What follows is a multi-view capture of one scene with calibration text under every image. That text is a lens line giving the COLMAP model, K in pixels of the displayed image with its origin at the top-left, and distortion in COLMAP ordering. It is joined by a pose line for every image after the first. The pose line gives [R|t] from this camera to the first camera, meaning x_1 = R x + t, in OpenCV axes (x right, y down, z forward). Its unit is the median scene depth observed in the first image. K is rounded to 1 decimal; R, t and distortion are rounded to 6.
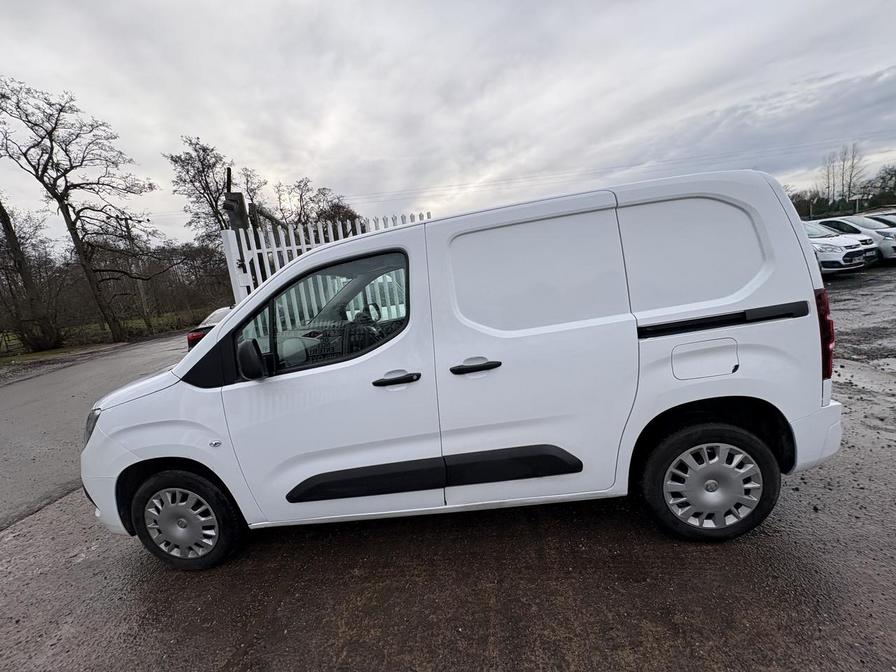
lens RADIAL K [[357.0, 0, 446.6], [0, 357.0, 331.5], [0, 0, 1]] dist [0.004249, 0.000094]
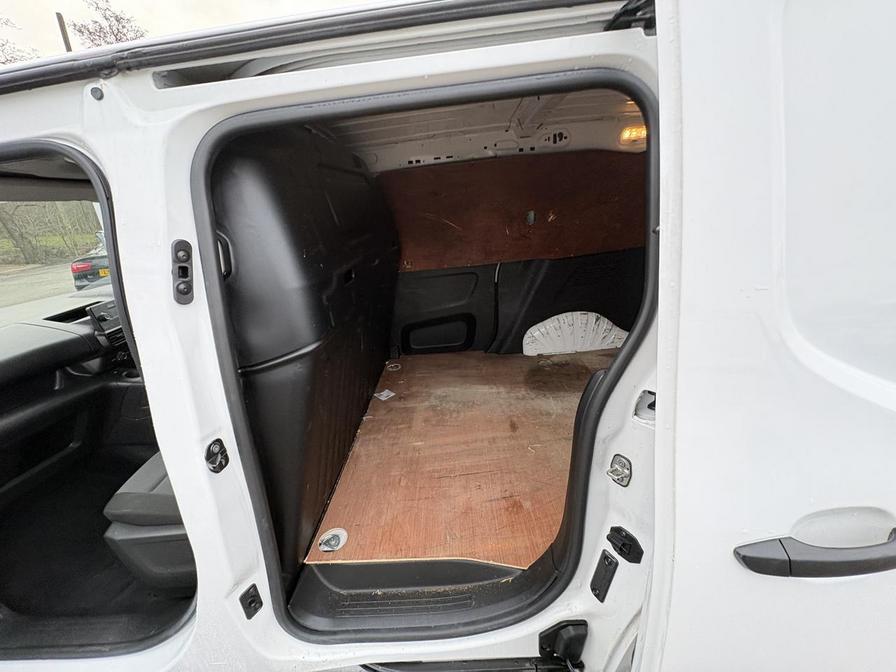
lens RADIAL K [[357.0, 0, 447.2], [0, 357.0, 335.9], [0, 0, 1]] dist [0.004249, 0.000094]
pose [[0.996772, 0.022052, 0.077201, 0.114961], [-0.037264, 0.978770, 0.201547, -0.071496], [-0.071117, -0.203774, 0.976432, 0.342419]]
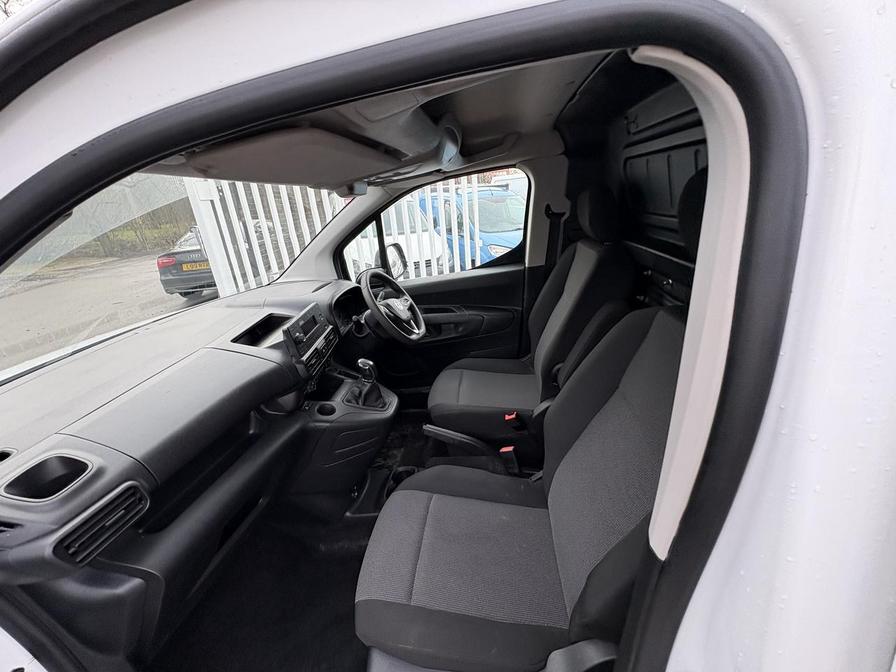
lens RADIAL K [[357.0, 0, 450.4], [0, 357.0, 336.8], [0, 0, 1]] dist [0.004249, 0.000094]
pose [[0.998990, 0.043390, -0.011704, -0.116833], [-0.039667, 0.973739, 0.224183, -0.073643], [0.021124, -0.223493, 0.974477, 0.474704]]
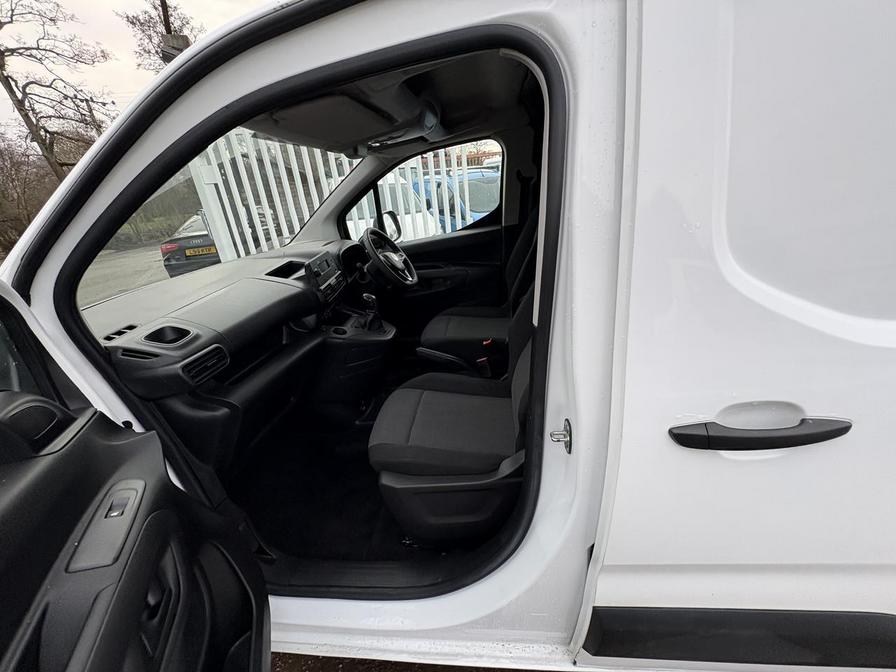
lens RADIAL K [[357.0, 0, 449.2], [0, 357.0, 337.5], [0, 0, 1]] dist [0.004249, 0.000094]
pose [[0.999700, 0.023631, -0.006517, -0.099464], [-0.021194, 0.966814, 0.254601, -0.029315], [0.012317, -0.254387, 0.967024, 0.365951]]
